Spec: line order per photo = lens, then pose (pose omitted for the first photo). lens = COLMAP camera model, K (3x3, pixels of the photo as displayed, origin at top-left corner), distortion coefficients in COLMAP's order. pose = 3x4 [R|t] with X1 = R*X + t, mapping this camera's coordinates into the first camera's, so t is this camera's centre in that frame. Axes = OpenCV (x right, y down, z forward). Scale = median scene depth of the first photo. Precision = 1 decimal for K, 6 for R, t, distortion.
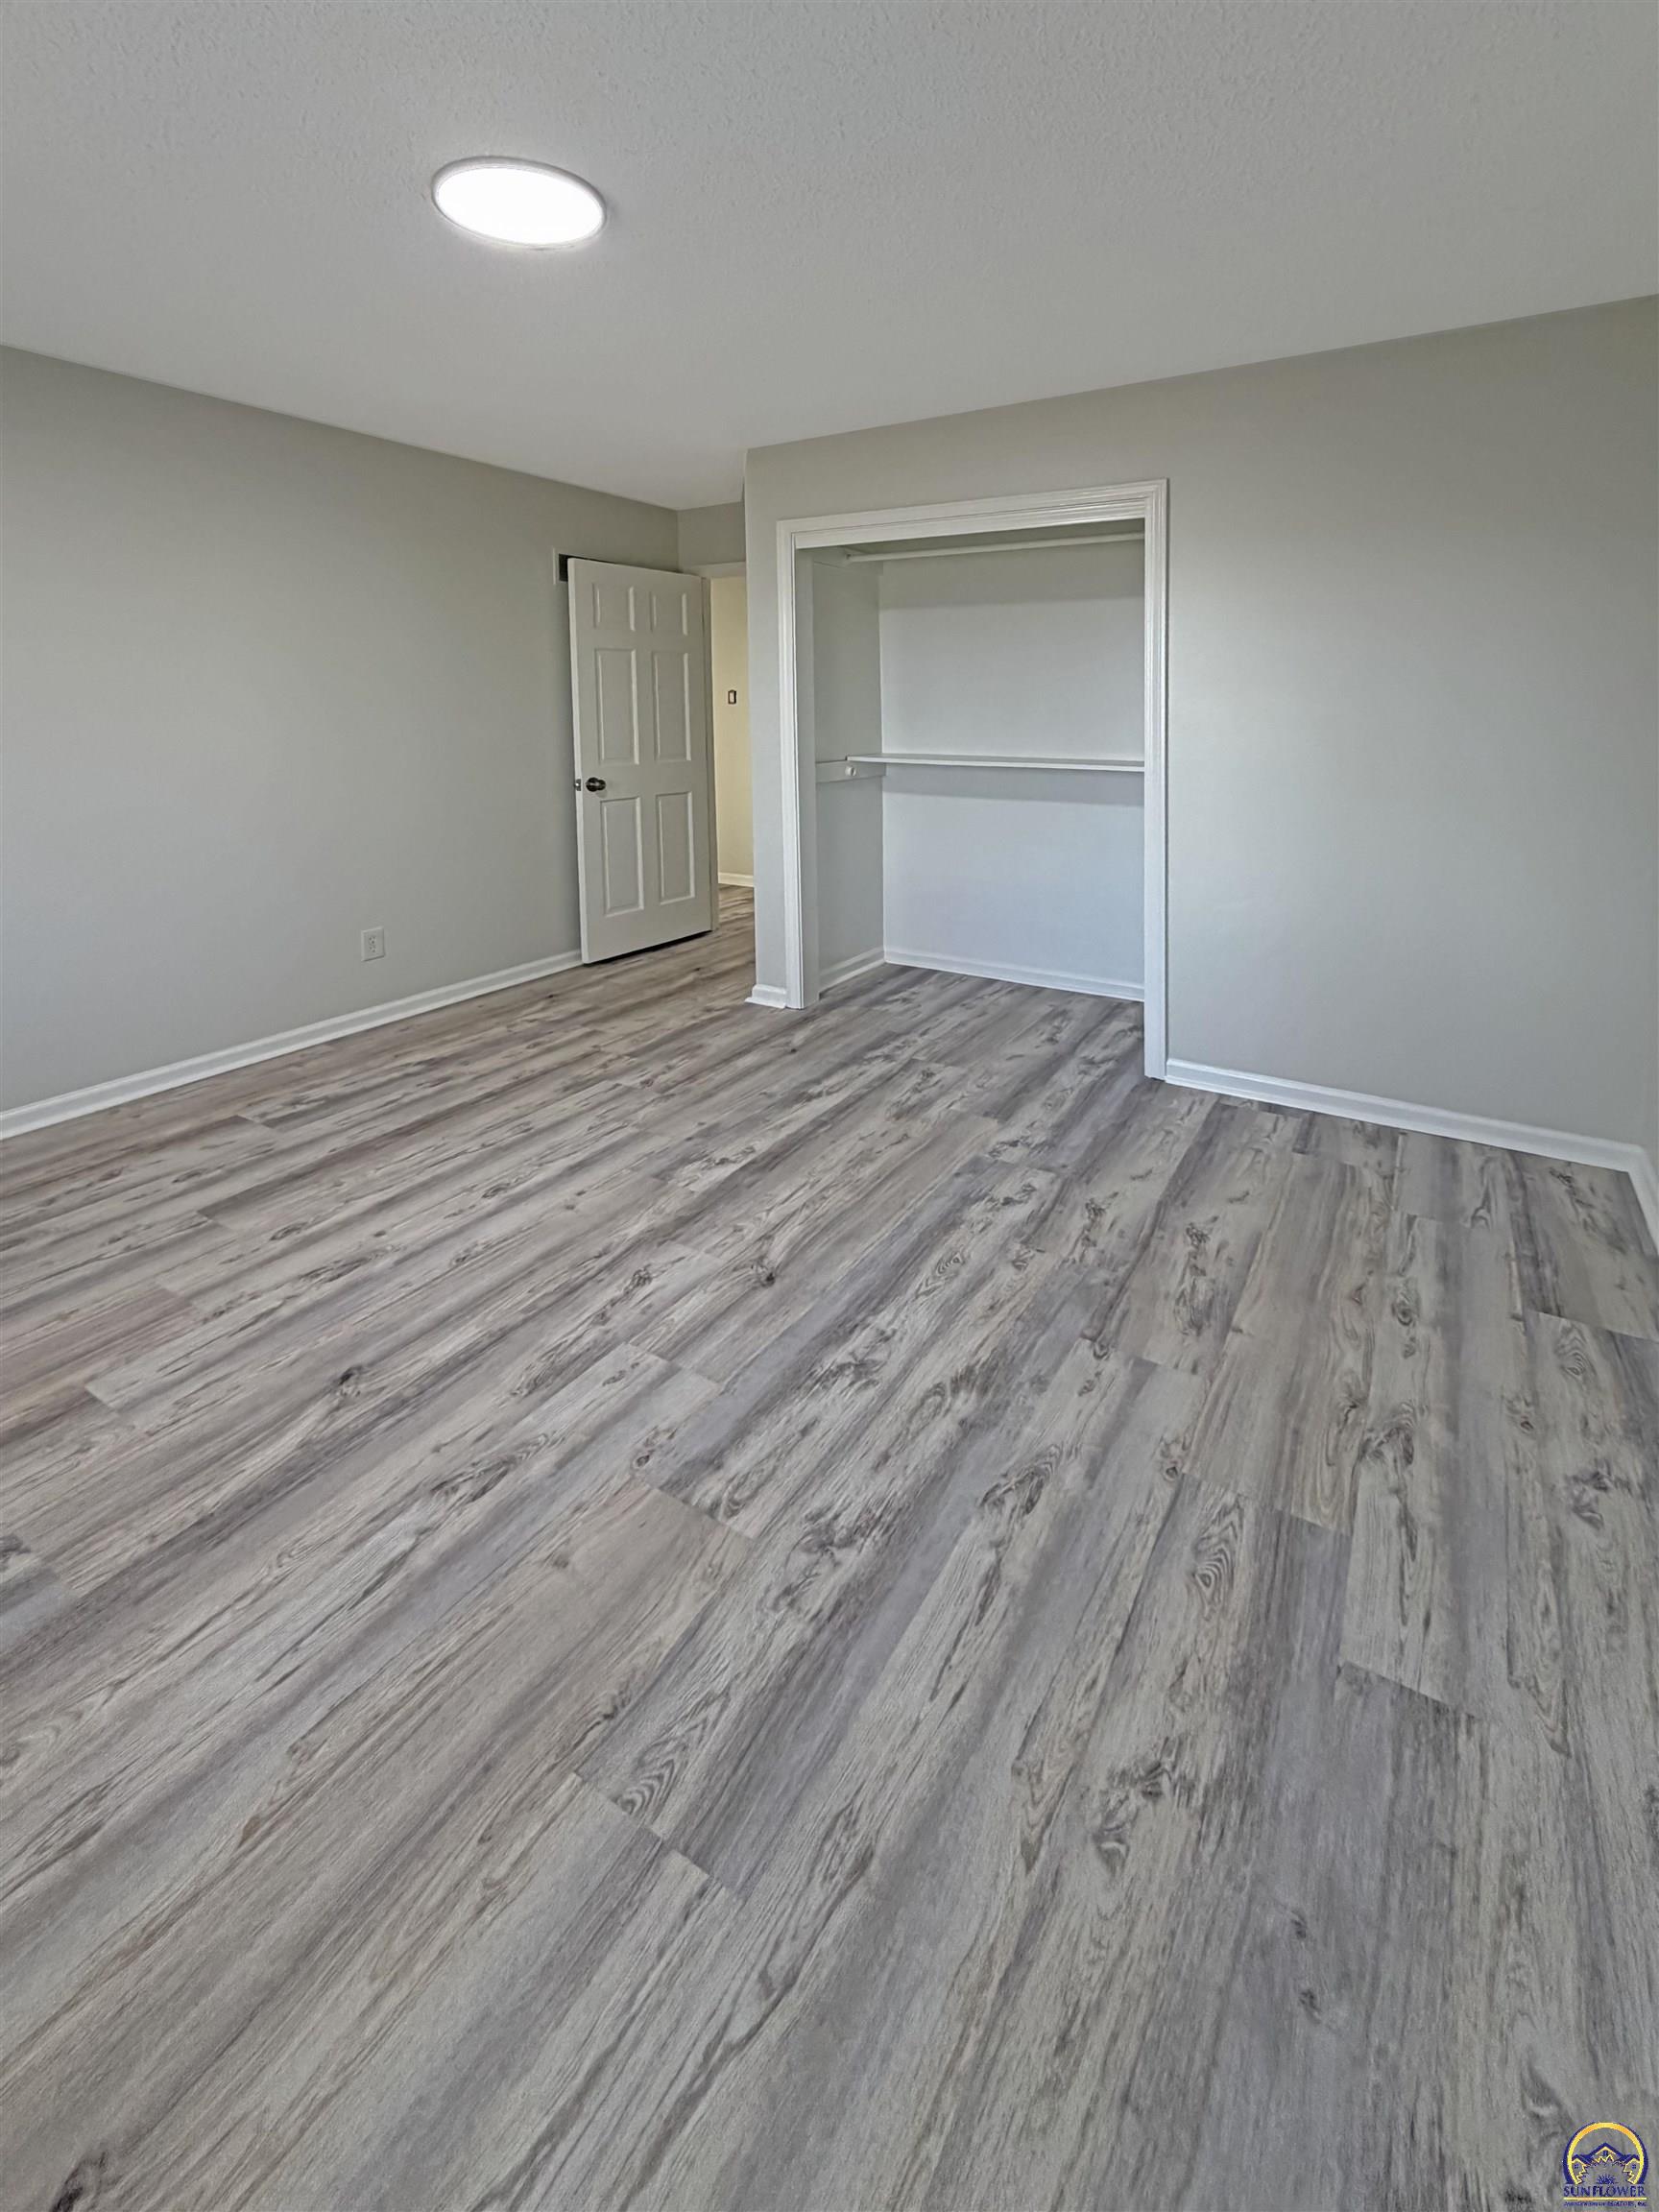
lens RADIAL K [[933.6, 0, 798.9], [0, 933.6, 1103.6], [0, 0, 1]] dist [-0.000204, 0.000028]
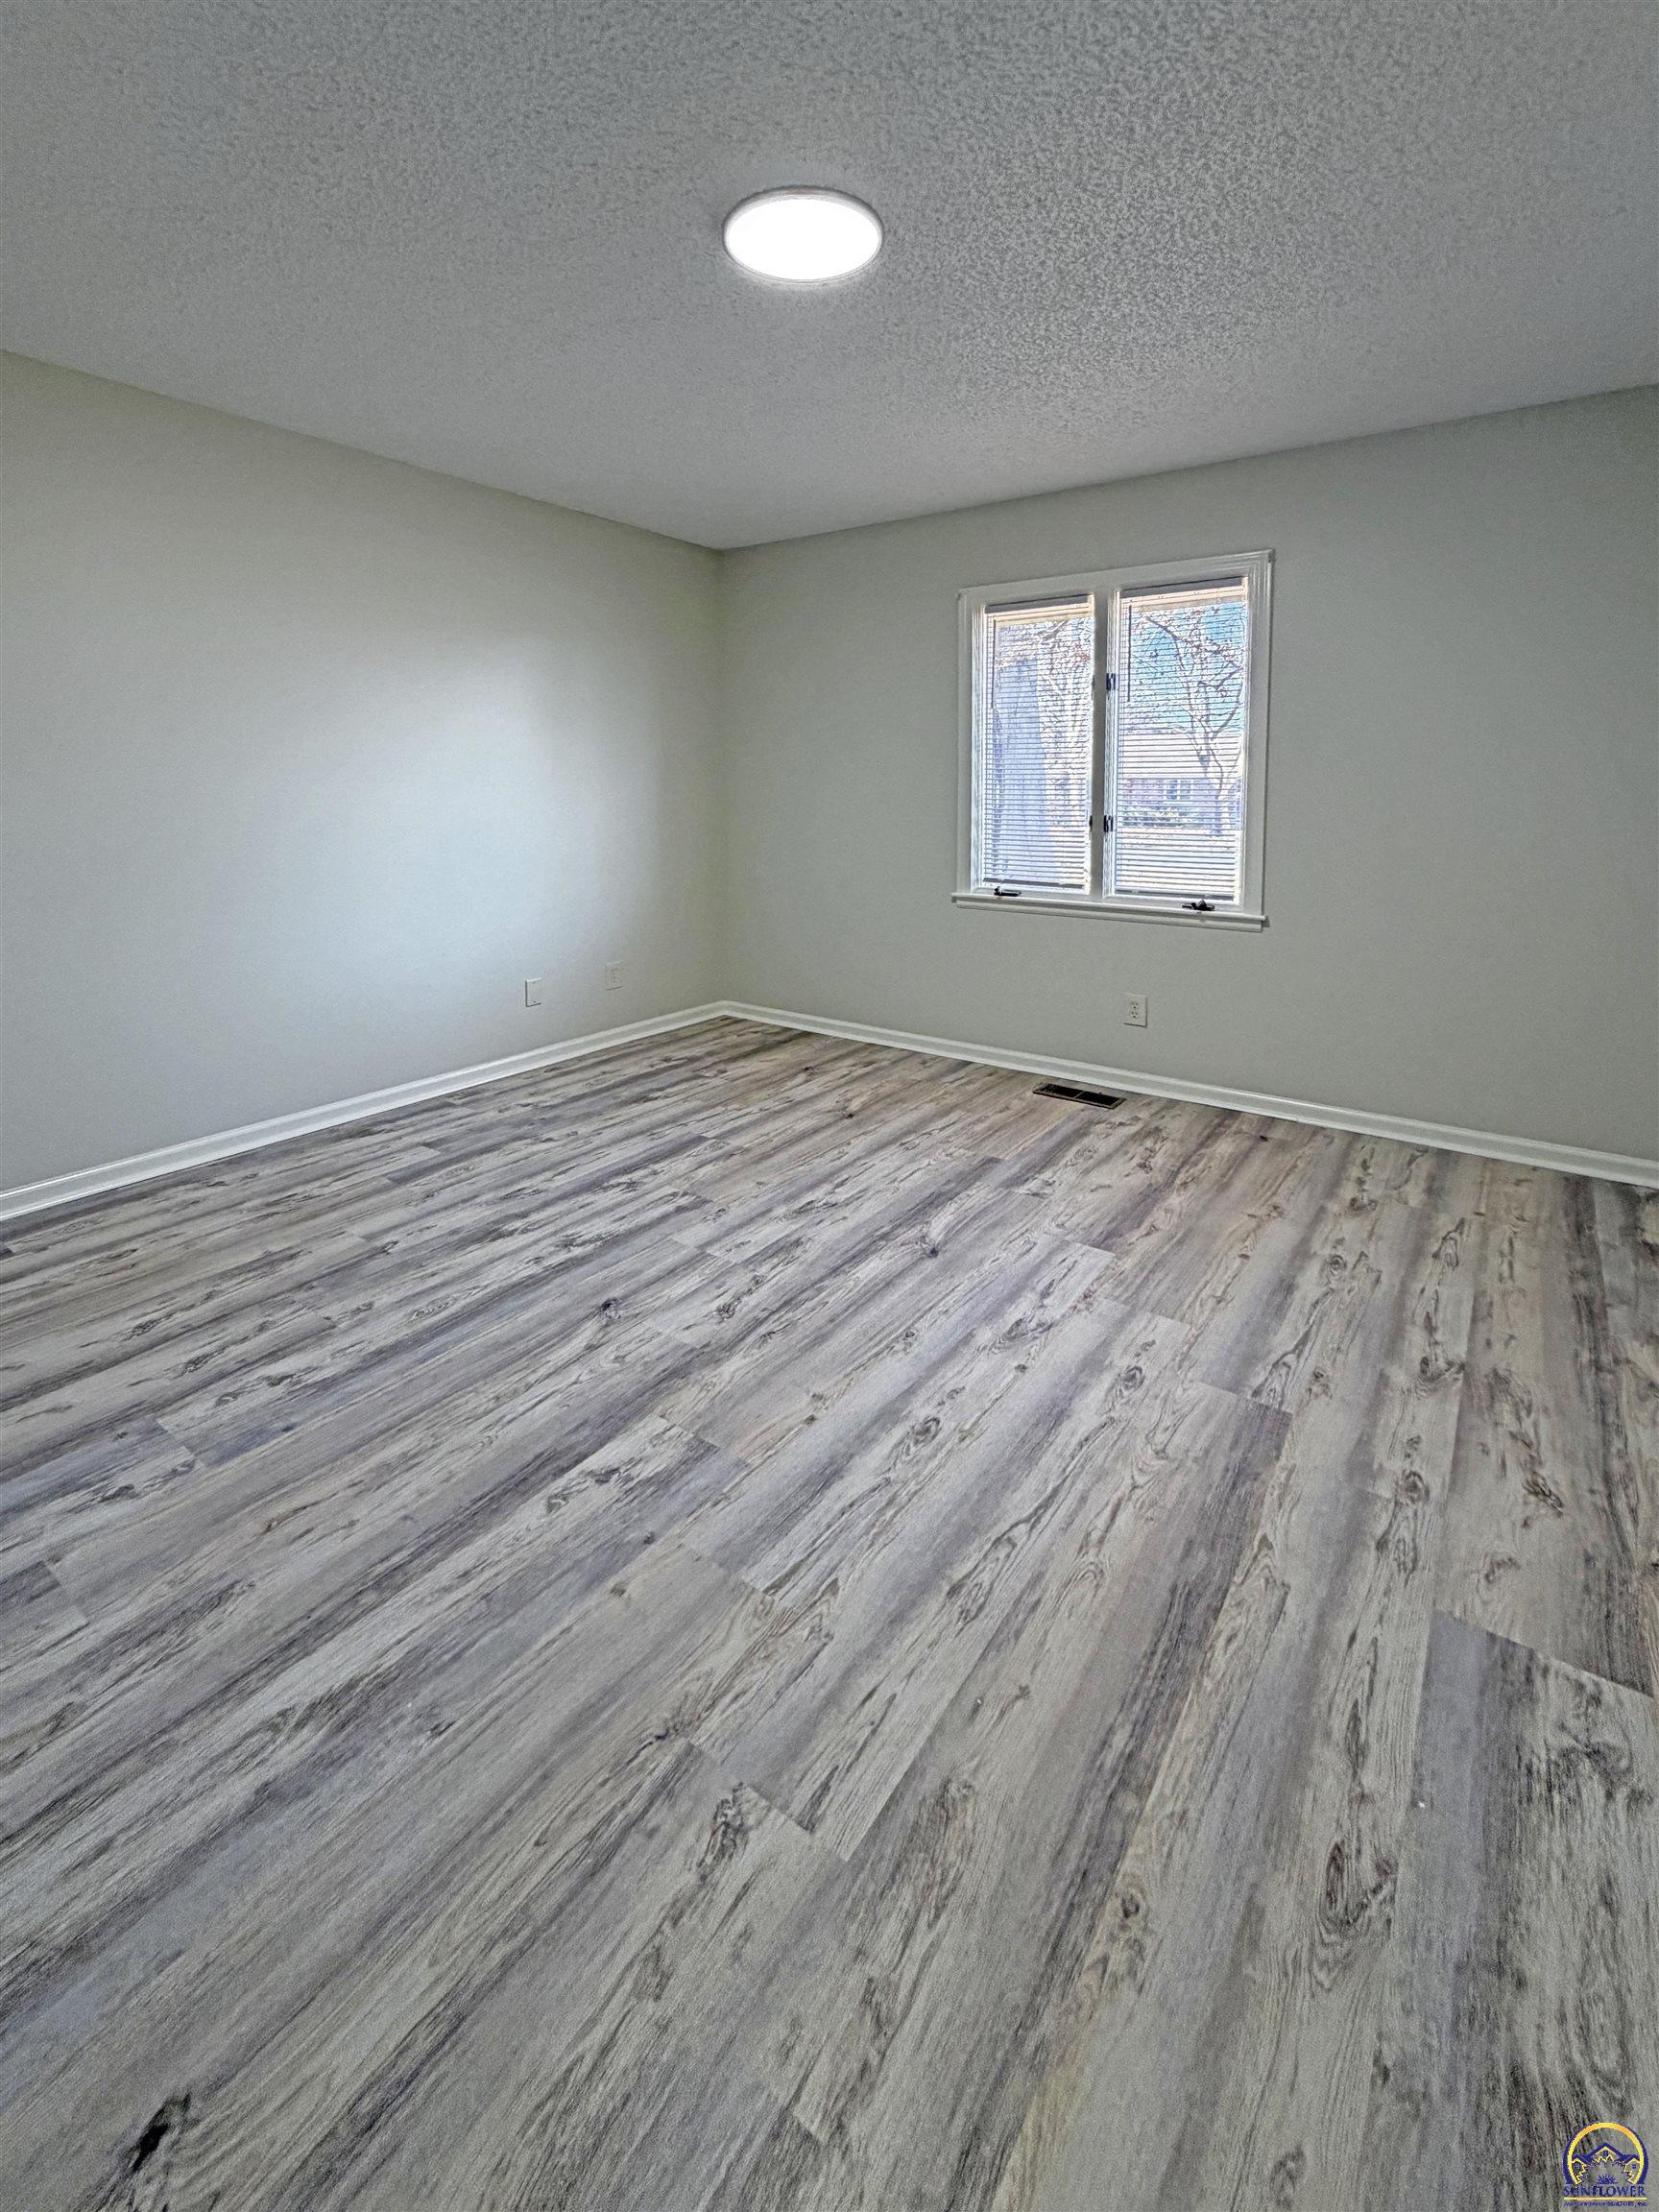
lens RADIAL K [[933.6, 0, 798.9], [0, 933.6, 1103.6], [0, 0, 1]] dist [-0.000204, 0.000028]
pose [[-0.998090, -0.023386, 0.057170, -0.342008], [0.021101, 0.740786, 0.671410, -0.777799], [-0.058053, 0.671334, -0.738878, 1.808201]]
